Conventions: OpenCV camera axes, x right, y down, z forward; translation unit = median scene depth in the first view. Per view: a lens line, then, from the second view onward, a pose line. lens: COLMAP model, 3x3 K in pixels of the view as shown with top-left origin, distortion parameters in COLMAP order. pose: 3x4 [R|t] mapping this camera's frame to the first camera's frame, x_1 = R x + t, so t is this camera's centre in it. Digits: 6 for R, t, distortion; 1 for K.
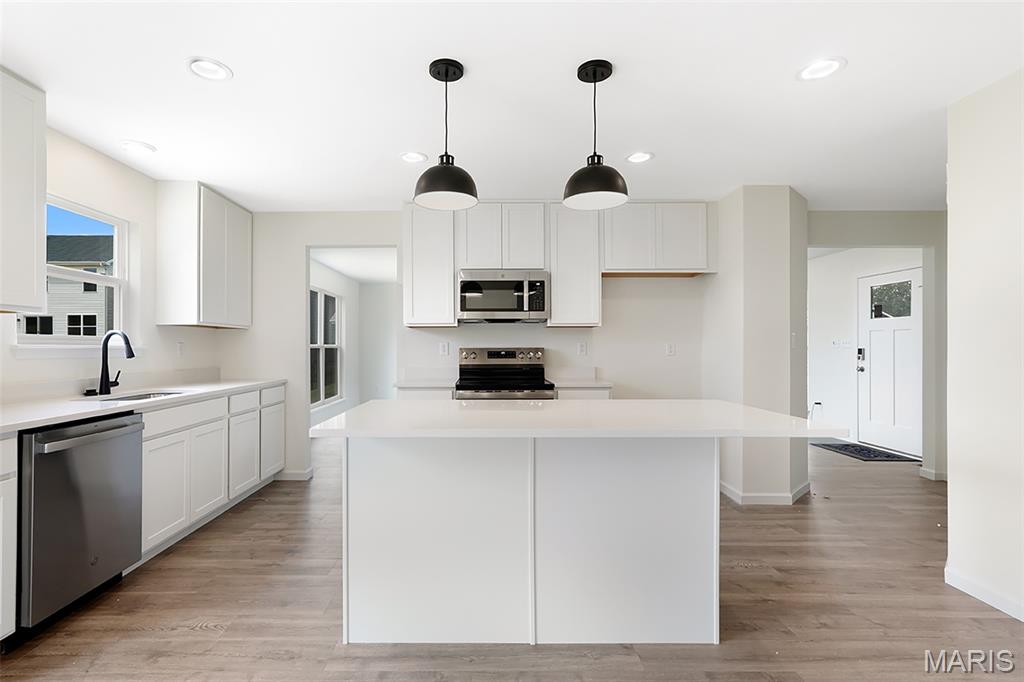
lens RADIAL K [[487.0, 0, 486.3], [0, 487.0, 342.4], [0, 0, 1]] dist [0.000710, 0.000968]
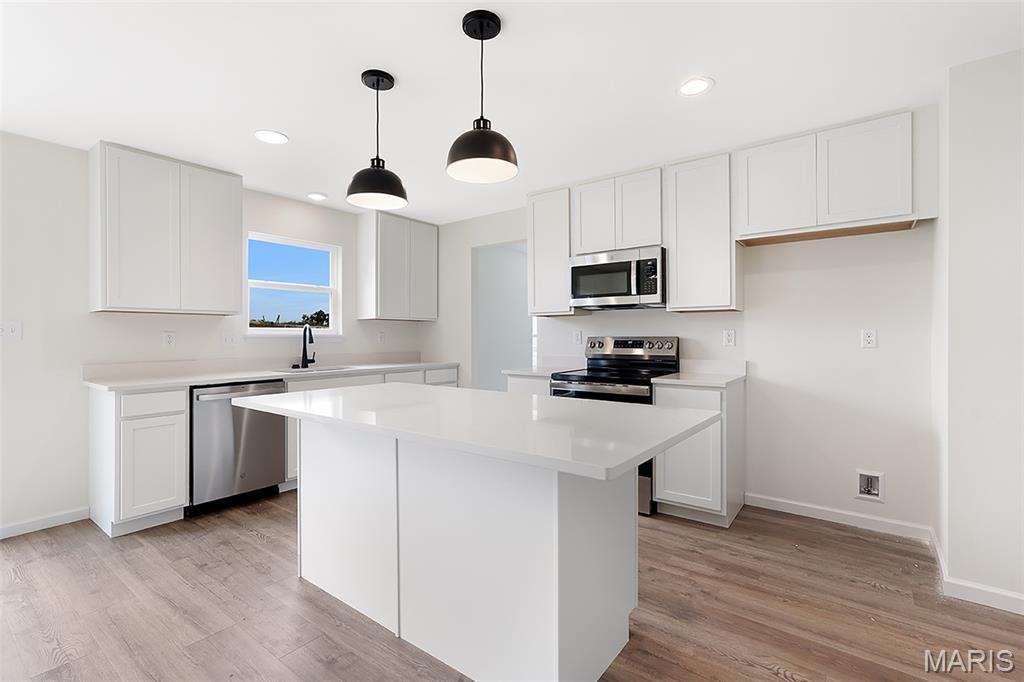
lens RADIAL K [[470.0, 0, 507.6], [0, 470.0, 331.5], [0, 0, 1]] dist [0.000543, 0.001052]
pose [[0.790322, -0.005636, -0.612666, 0.490149], [0.006385, 0.999979, -0.000963, 0.001651], [0.612658, -0.003151, 0.790342, 0.218704]]
